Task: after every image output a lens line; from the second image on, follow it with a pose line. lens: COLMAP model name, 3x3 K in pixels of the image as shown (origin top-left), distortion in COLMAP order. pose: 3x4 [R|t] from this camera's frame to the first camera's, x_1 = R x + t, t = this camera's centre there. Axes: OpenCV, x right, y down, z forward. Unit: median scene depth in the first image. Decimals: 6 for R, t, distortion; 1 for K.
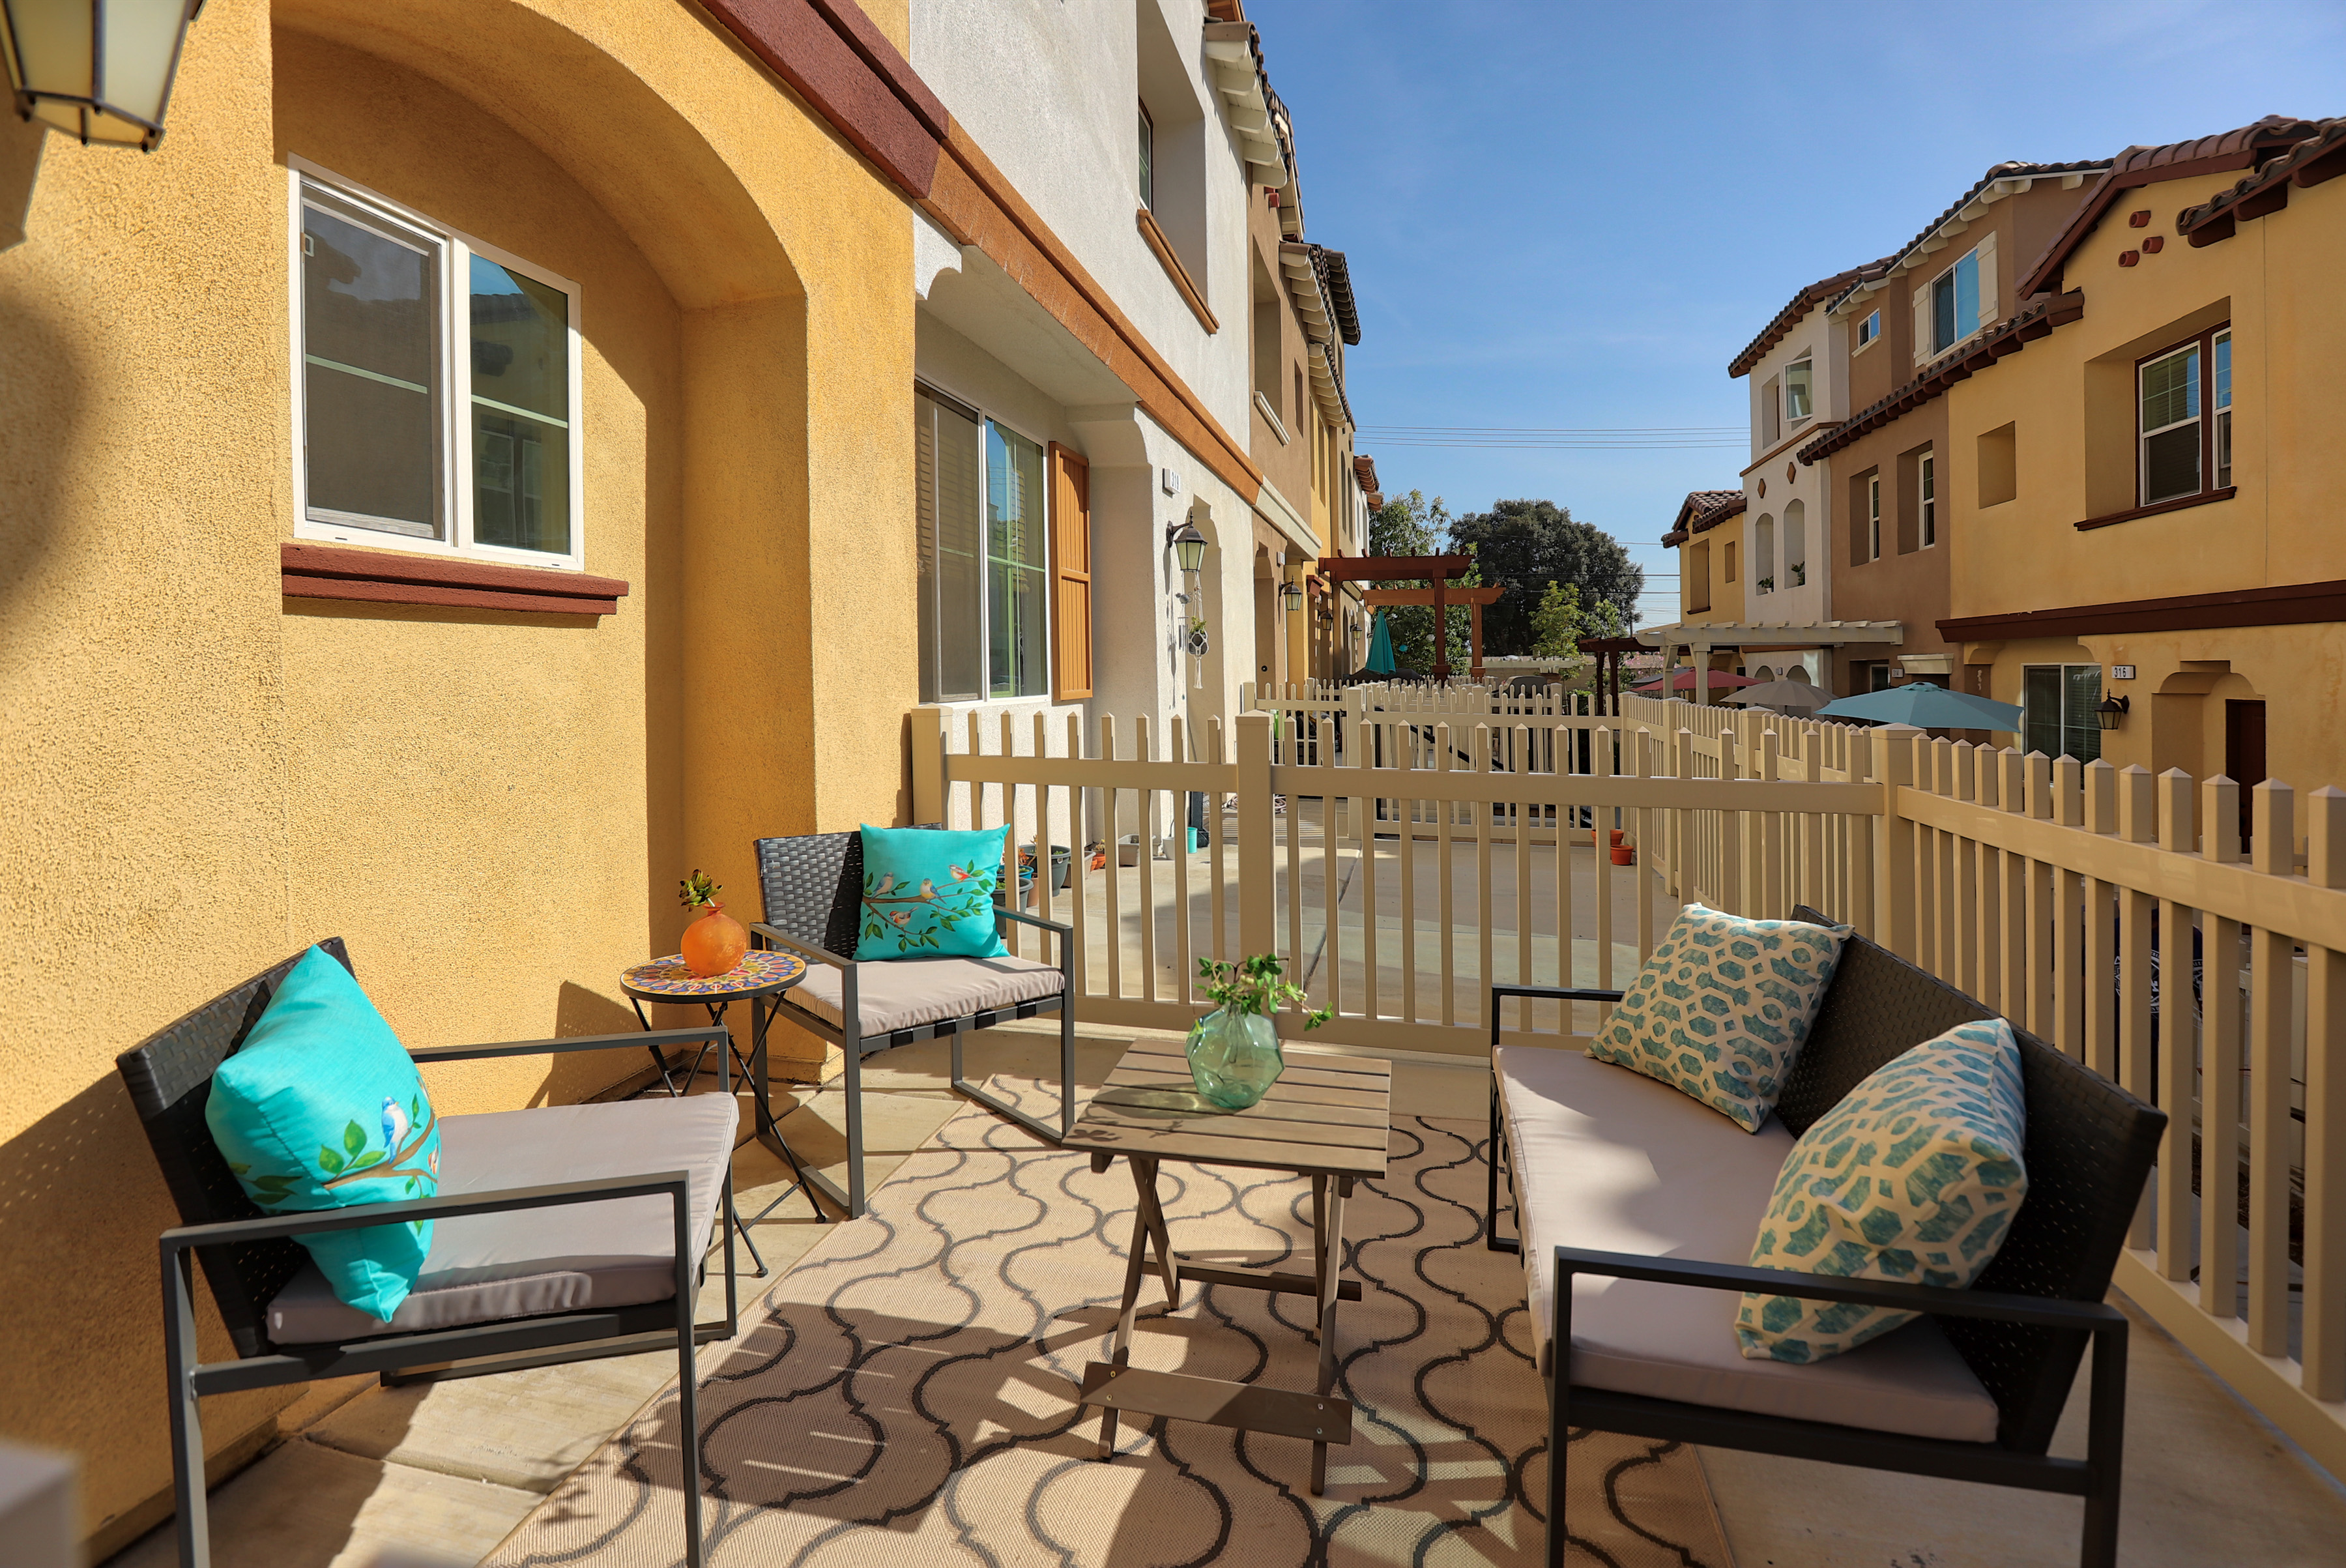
lens RADIAL K [[1128.0, 0, 1173.0], [0, 1128.0, 784.0], [0, 0, 1]] dist [-0.053149, 0.018375]
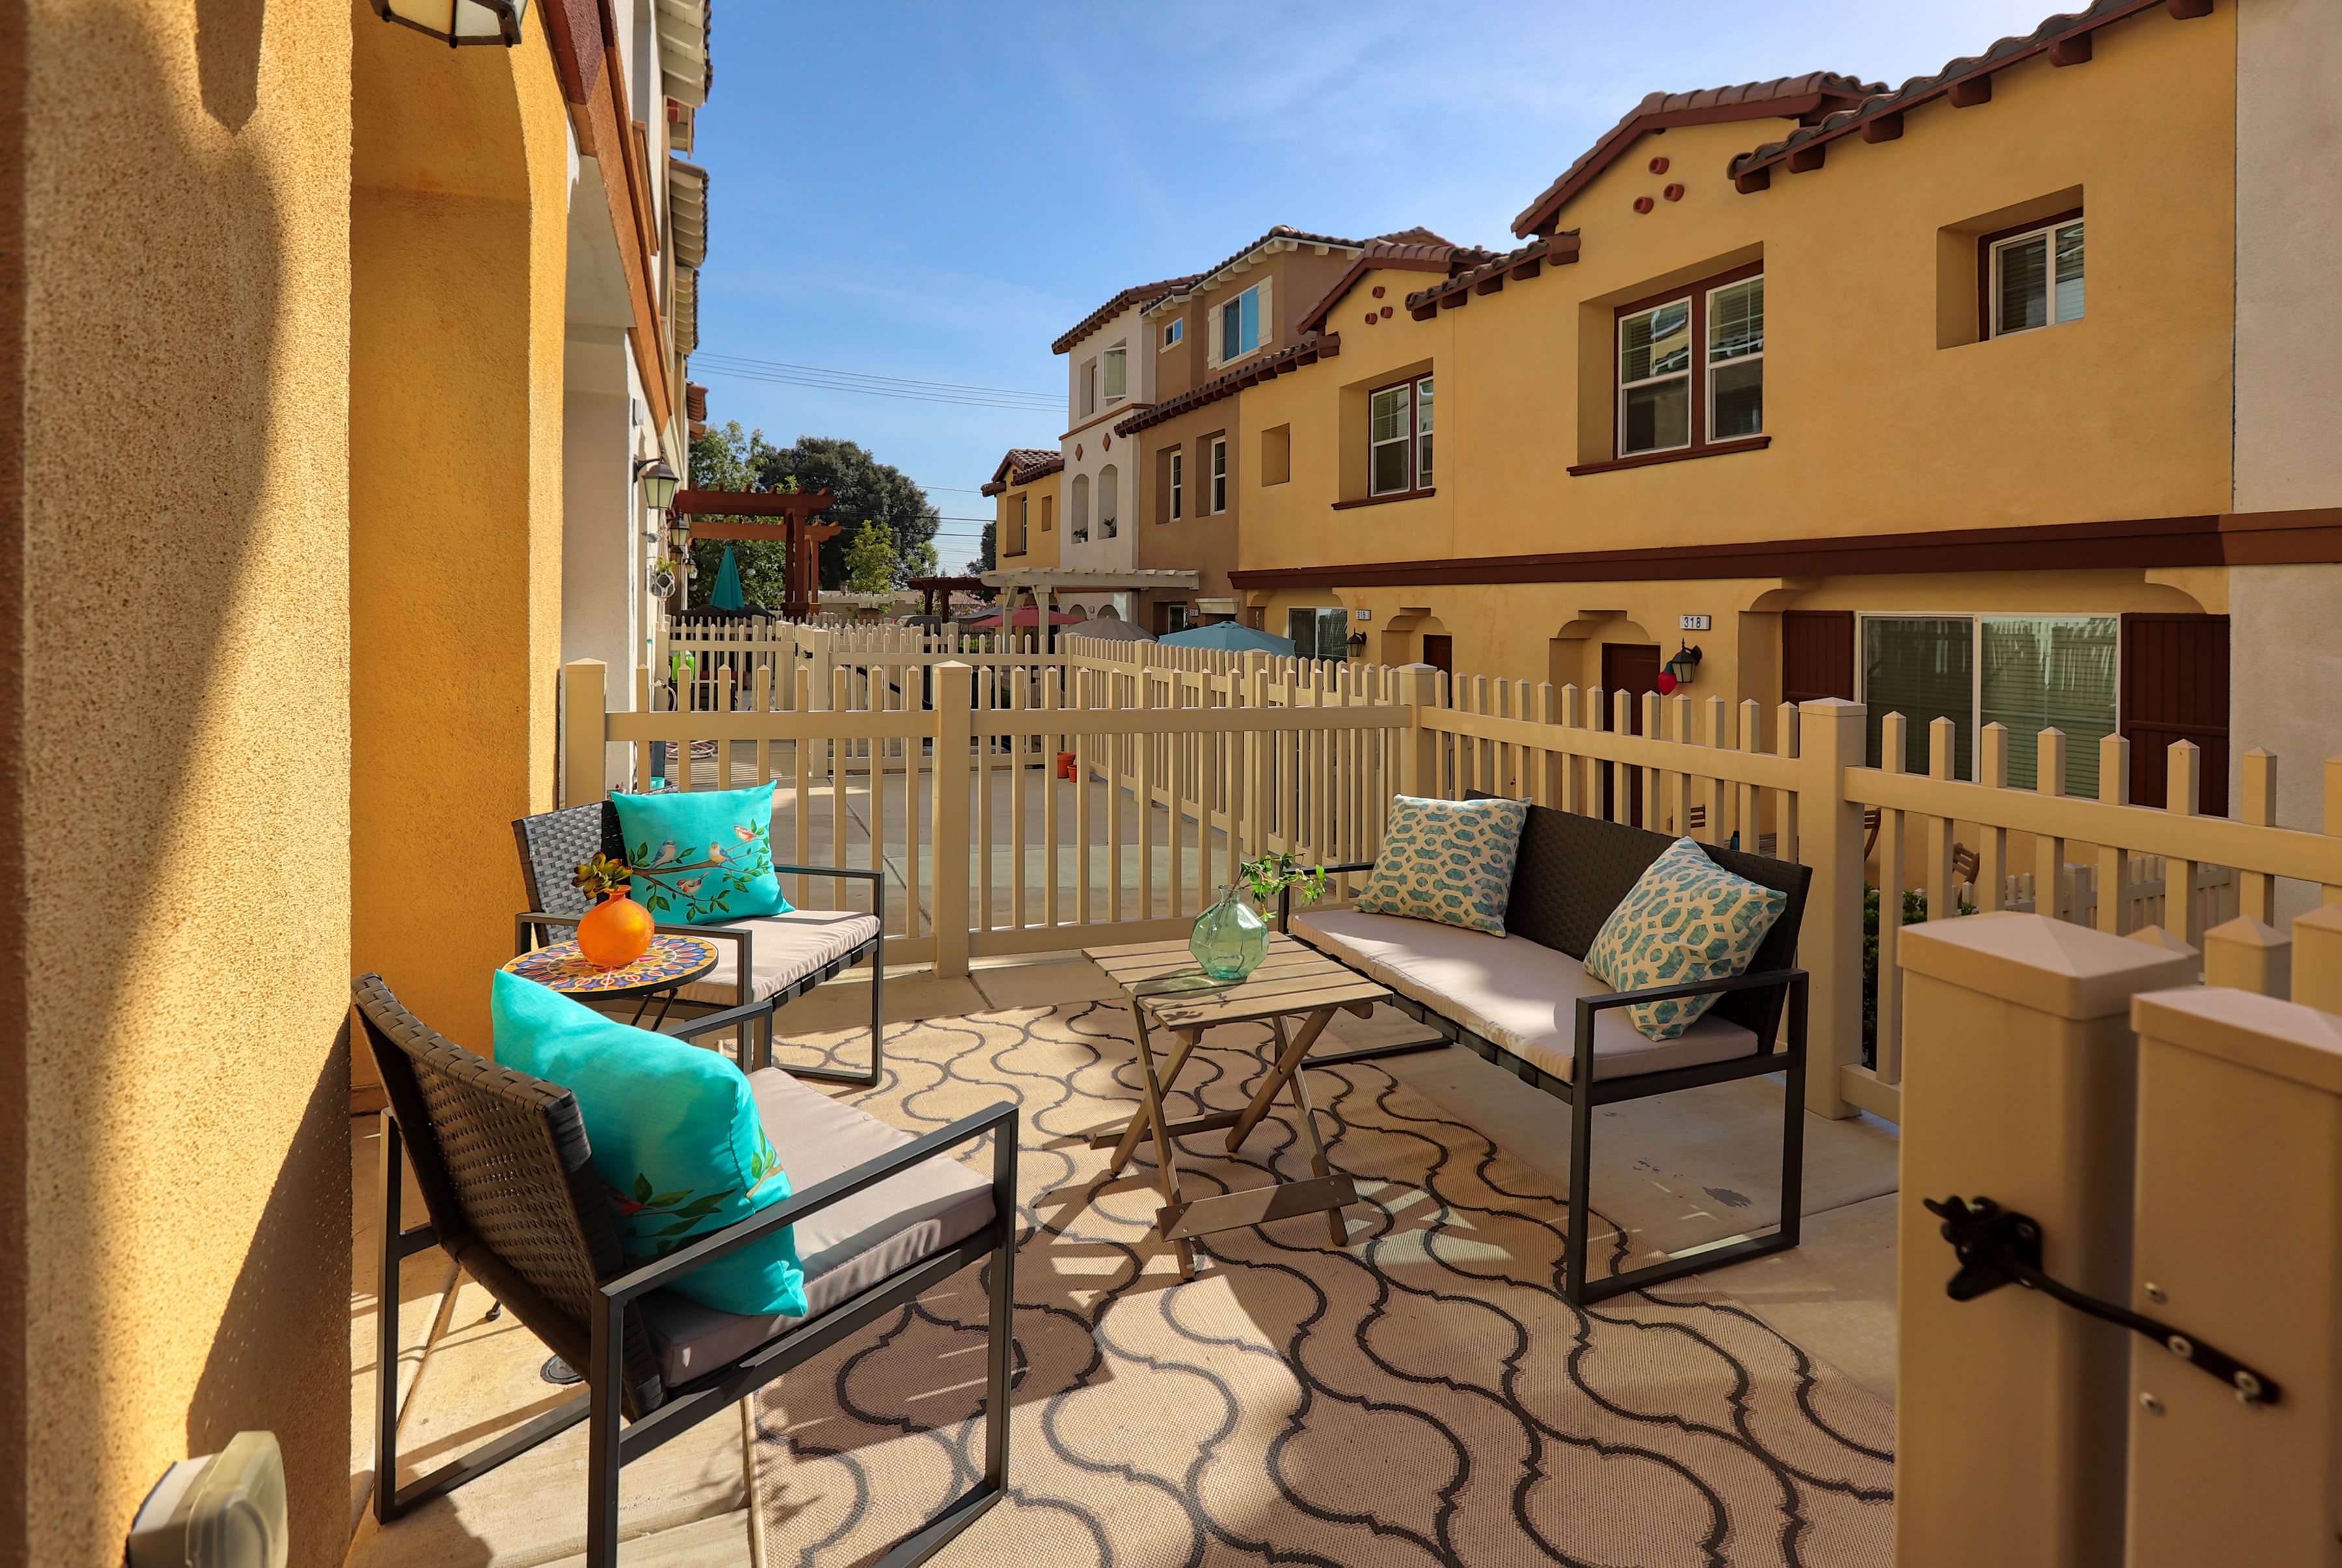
lens RADIAL K [[1100.5, 0, 1168.9], [0, 1100.5, 713.8], [0, 0, 1]] dist [-0.050065, 0.033882]
pose [[0.825839, -0.043452, 0.562229, -0.138478], [0.044447, 0.998941, 0.011916, -0.006657], [-0.562152, 0.015149, 0.826895, 0.000416]]
